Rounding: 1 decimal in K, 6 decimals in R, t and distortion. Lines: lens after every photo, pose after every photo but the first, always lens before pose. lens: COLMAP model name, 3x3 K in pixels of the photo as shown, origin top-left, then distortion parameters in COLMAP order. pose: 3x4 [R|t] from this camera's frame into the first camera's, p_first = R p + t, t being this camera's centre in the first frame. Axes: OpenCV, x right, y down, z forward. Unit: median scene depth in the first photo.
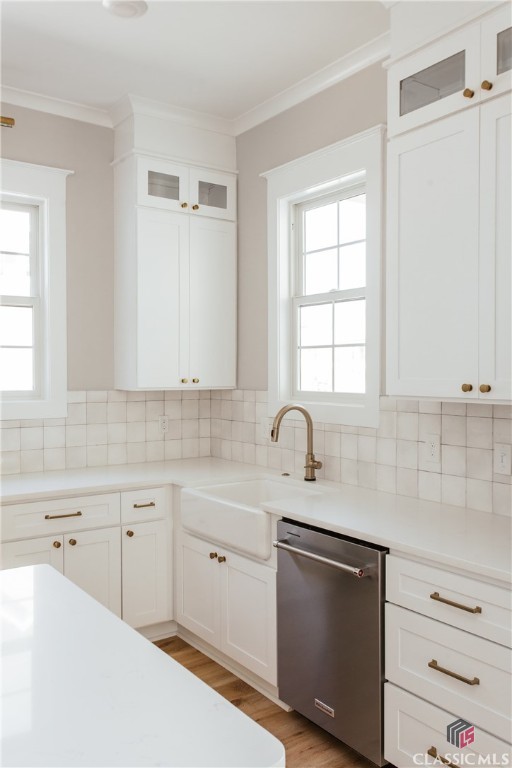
lens RADIAL K [[669.7, 0, 256.0], [0, 669.7, 384.0], [0, 0, 1]] dist [0.026238, 0.000773]
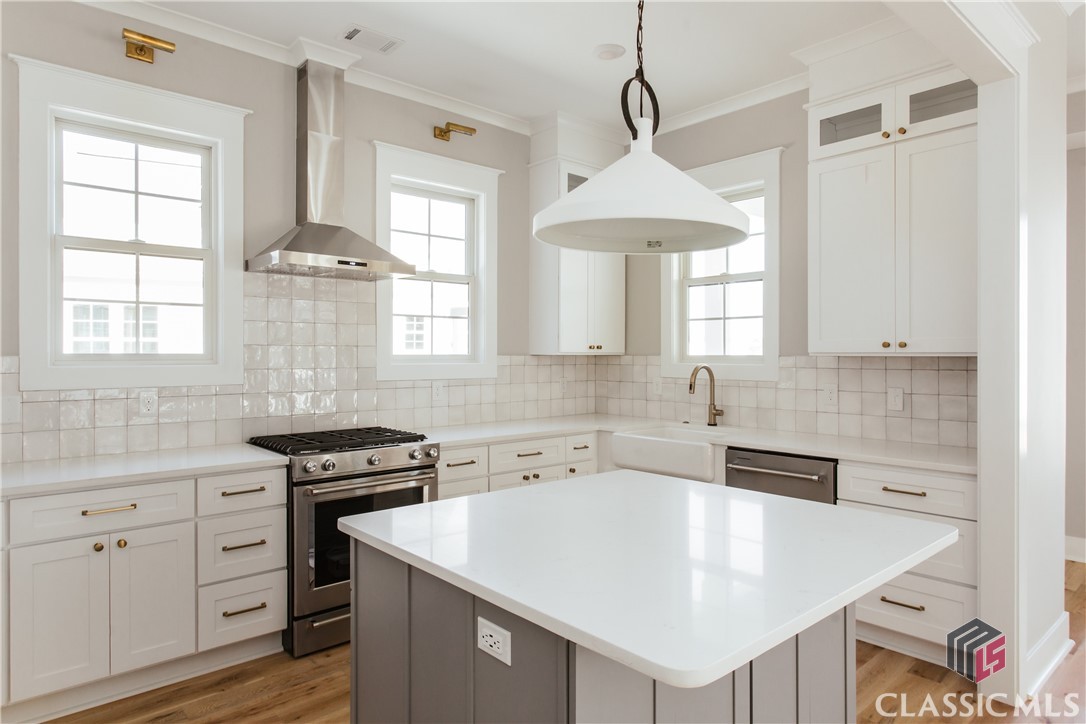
lens RADIAL K [[659.7, 0, 548.9], [0, 659.7, 356.2], [0, 0, 1]] dist [0.004096, 0.001691]
pose [[0.992409, 0.001159, 0.122975, -0.358197], [0.000938, 0.999855, -0.016995, 0.034062], [-0.122977, 0.016981, 0.992264, -0.176389]]
